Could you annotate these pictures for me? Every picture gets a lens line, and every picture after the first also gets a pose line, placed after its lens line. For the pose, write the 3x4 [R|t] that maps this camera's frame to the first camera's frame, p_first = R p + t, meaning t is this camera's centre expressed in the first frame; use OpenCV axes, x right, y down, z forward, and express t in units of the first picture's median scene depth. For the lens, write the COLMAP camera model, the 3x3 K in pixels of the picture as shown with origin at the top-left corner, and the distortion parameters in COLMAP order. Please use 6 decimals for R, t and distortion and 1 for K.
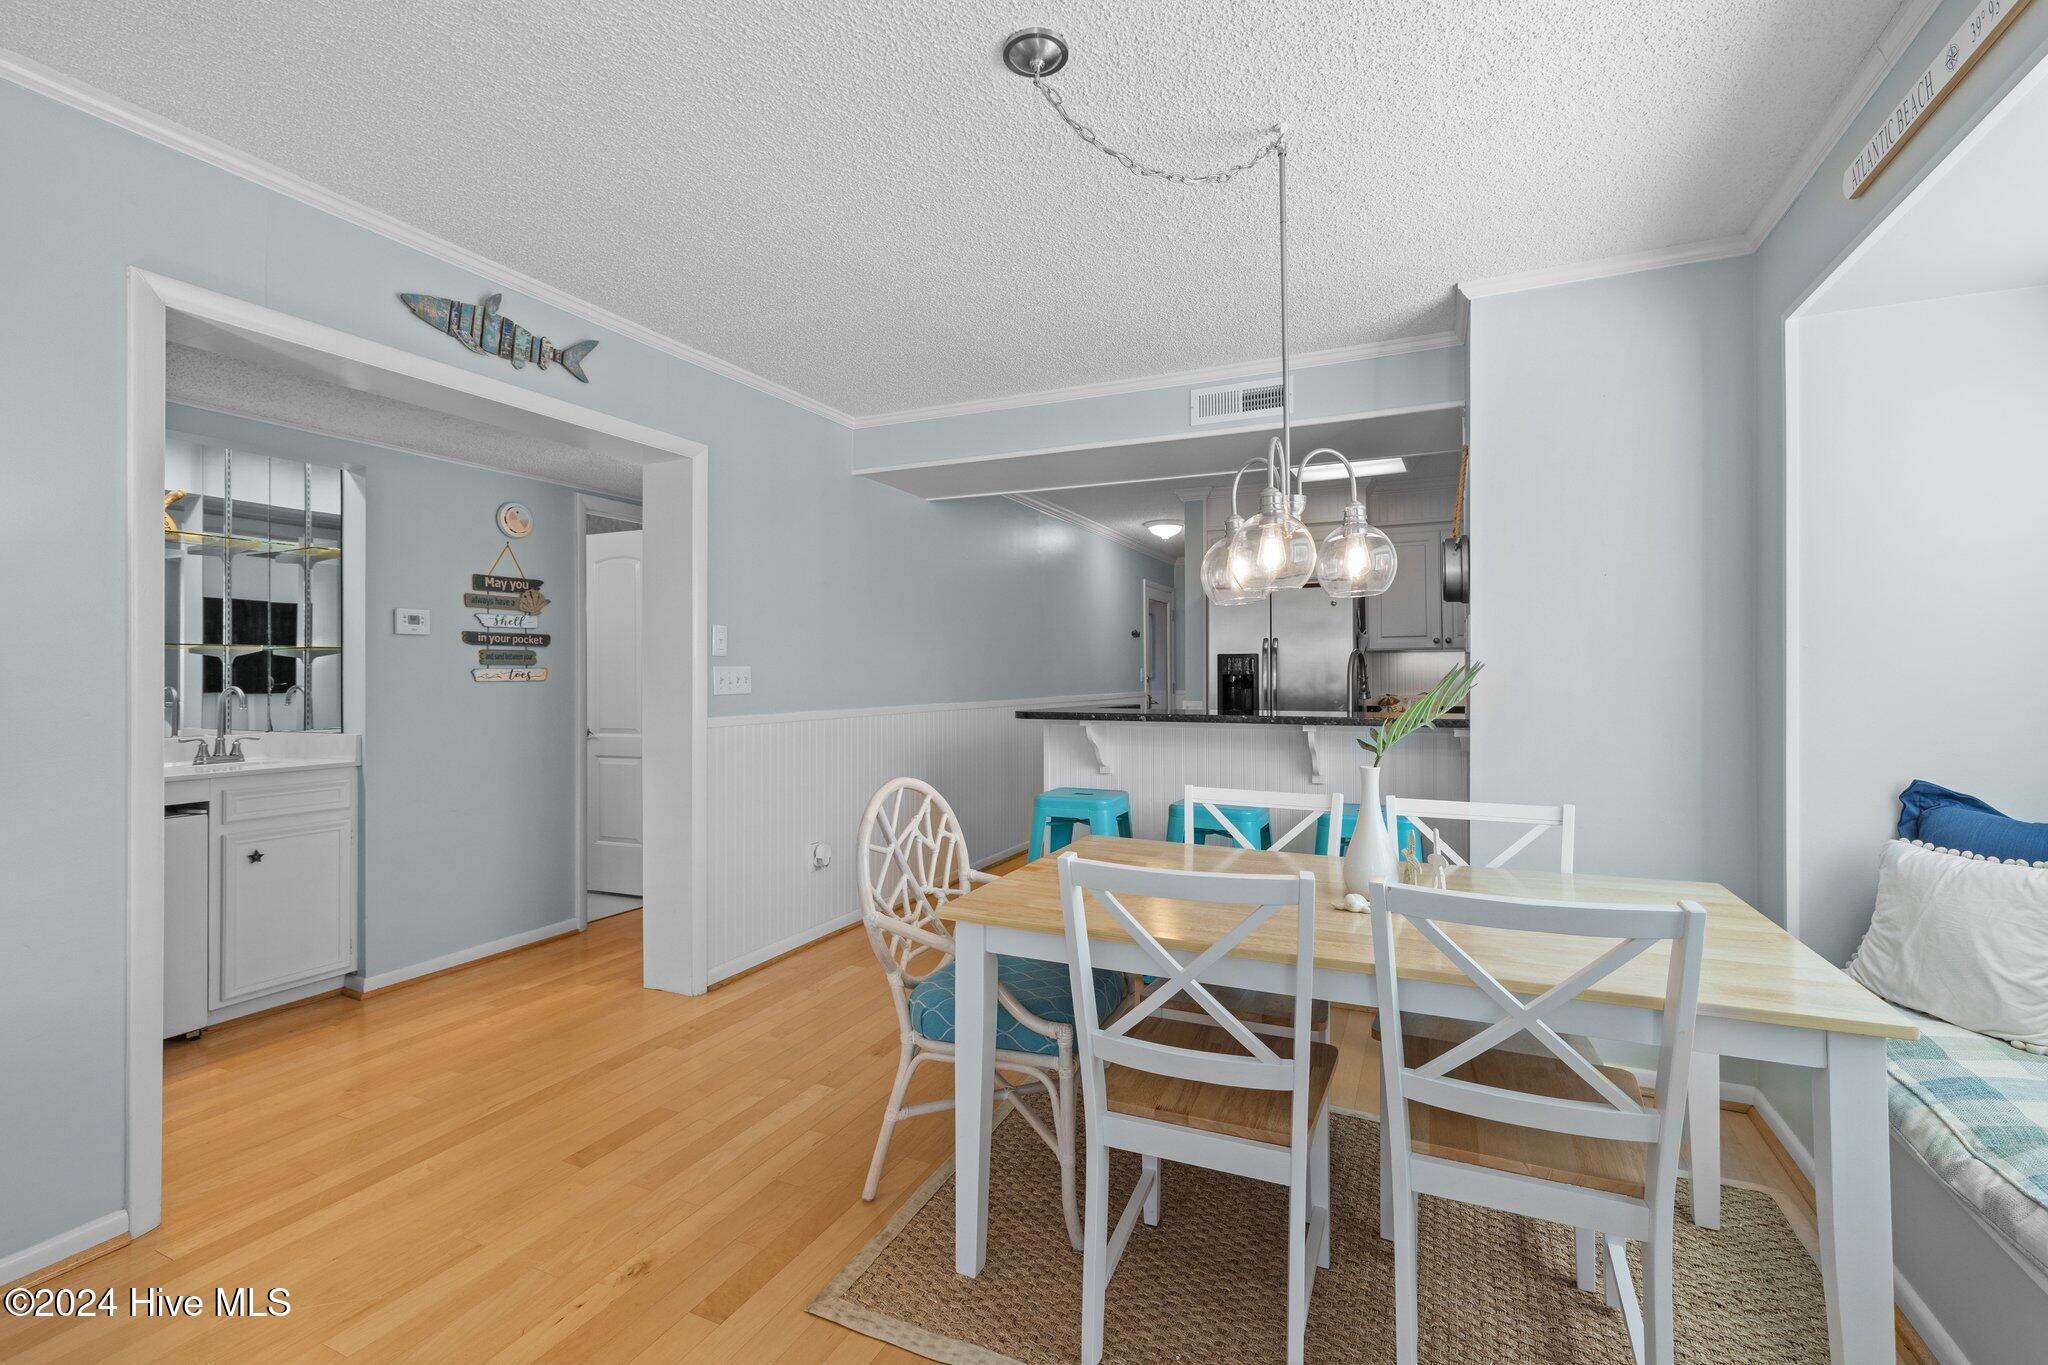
lens RADIAL K [[859.5, 0, 1012.6], [0, 859.5, 662.9], [0, 0, 1]] dist [-0.002806, 0.000423]
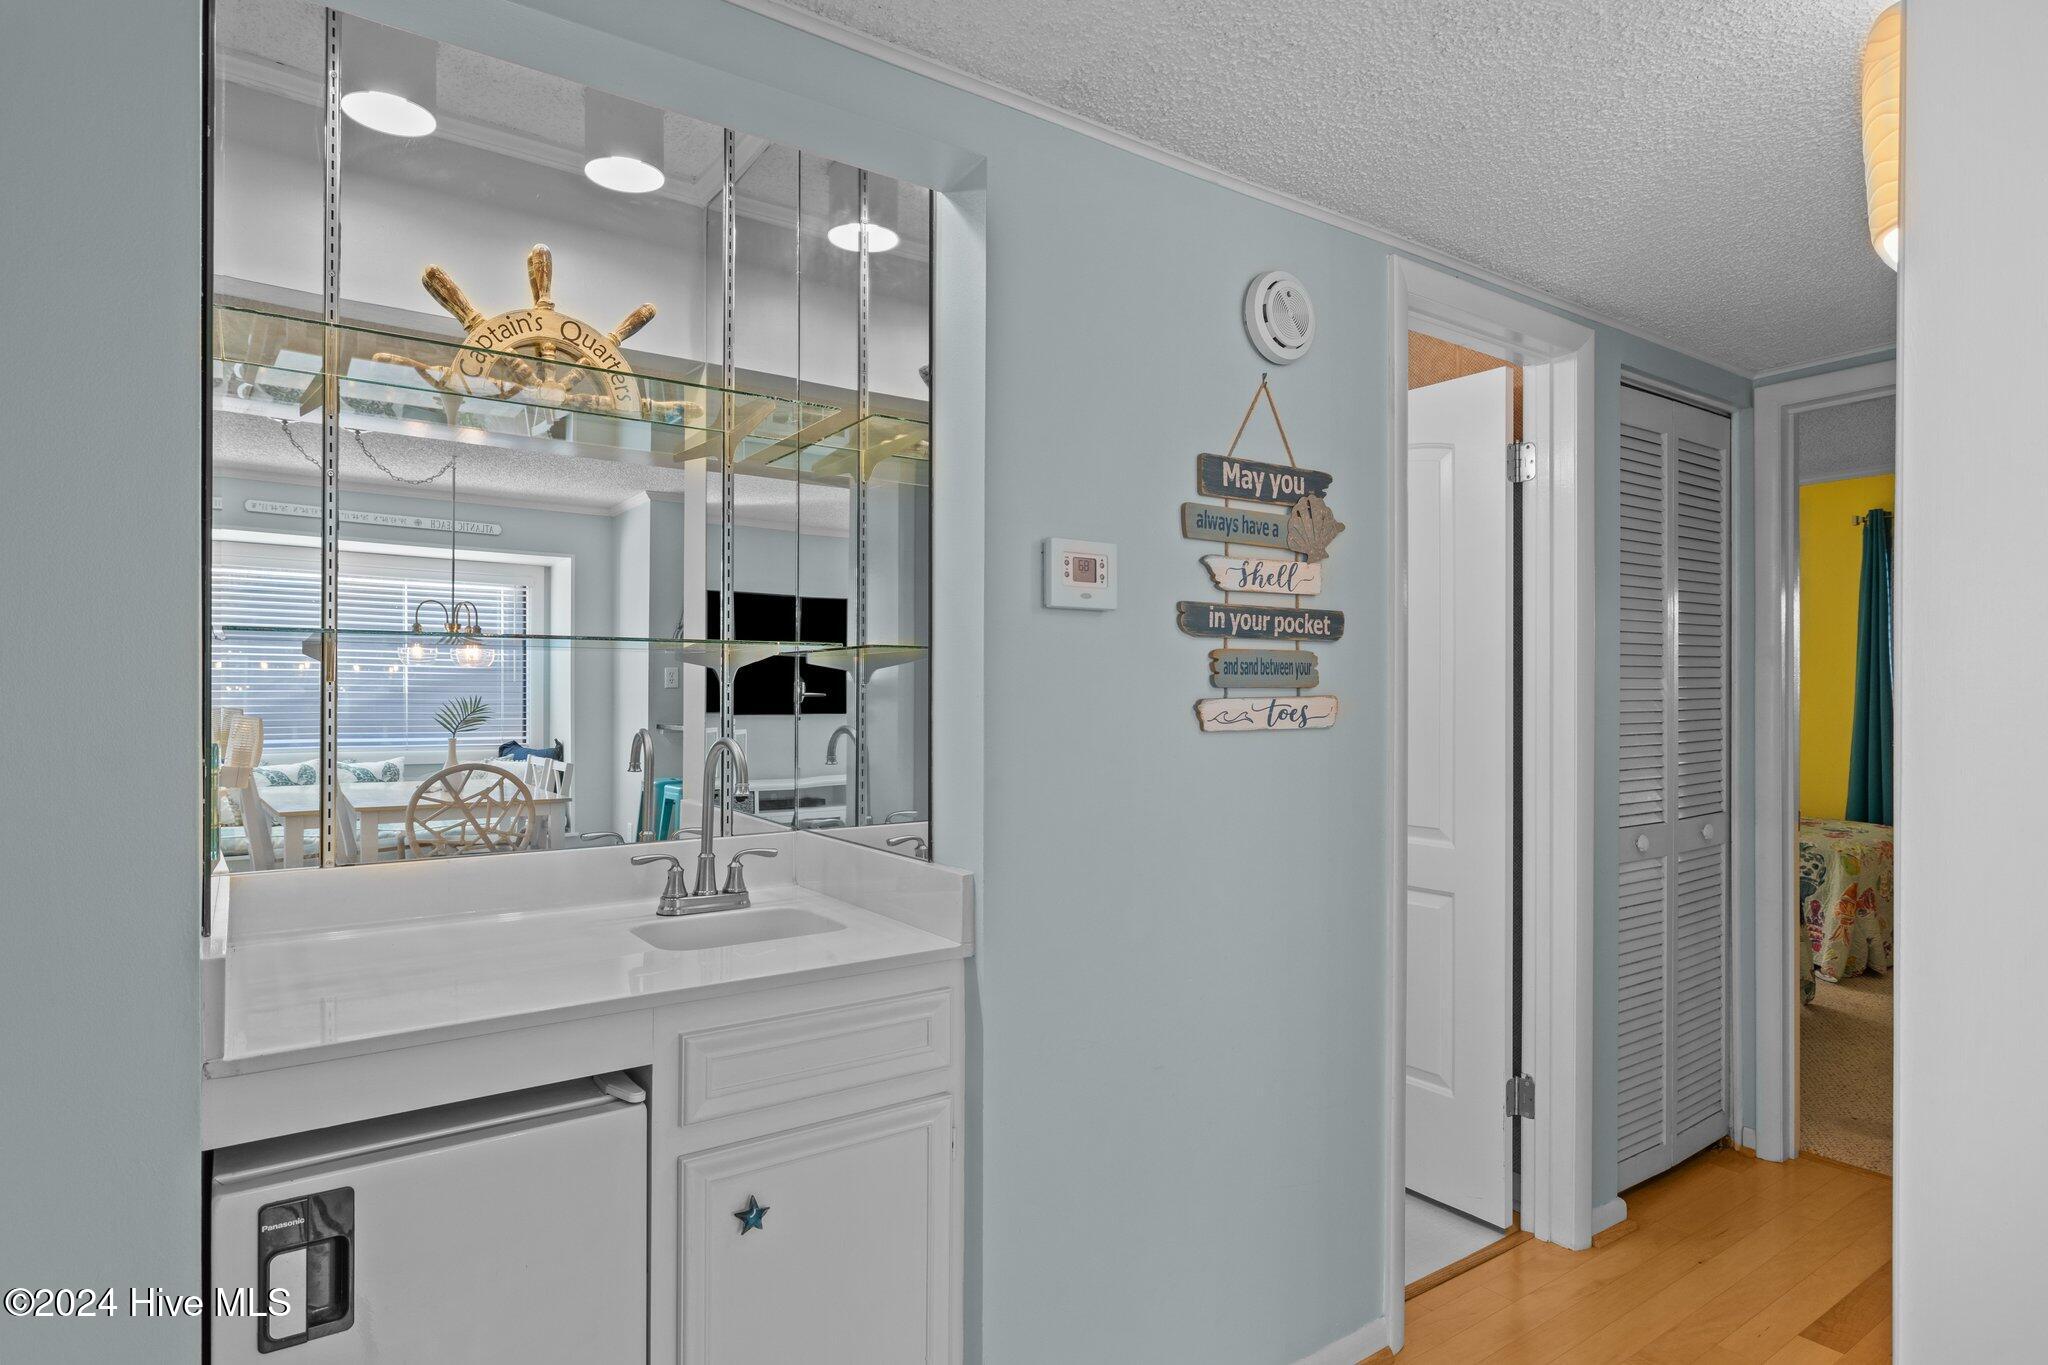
lens RADIAL K [[1130.1, 0, 1033.7], [0, 1130.1, 684.6], [0, 0, 1]] dist [0.003658, 0.000890]
pose [[0.859215, 0.009496, -0.511526, -0.425228], [-0.003010, 0.999904, 0.013507, -0.006173], [0.511606, -0.010065, 0.859161, 0.516929]]
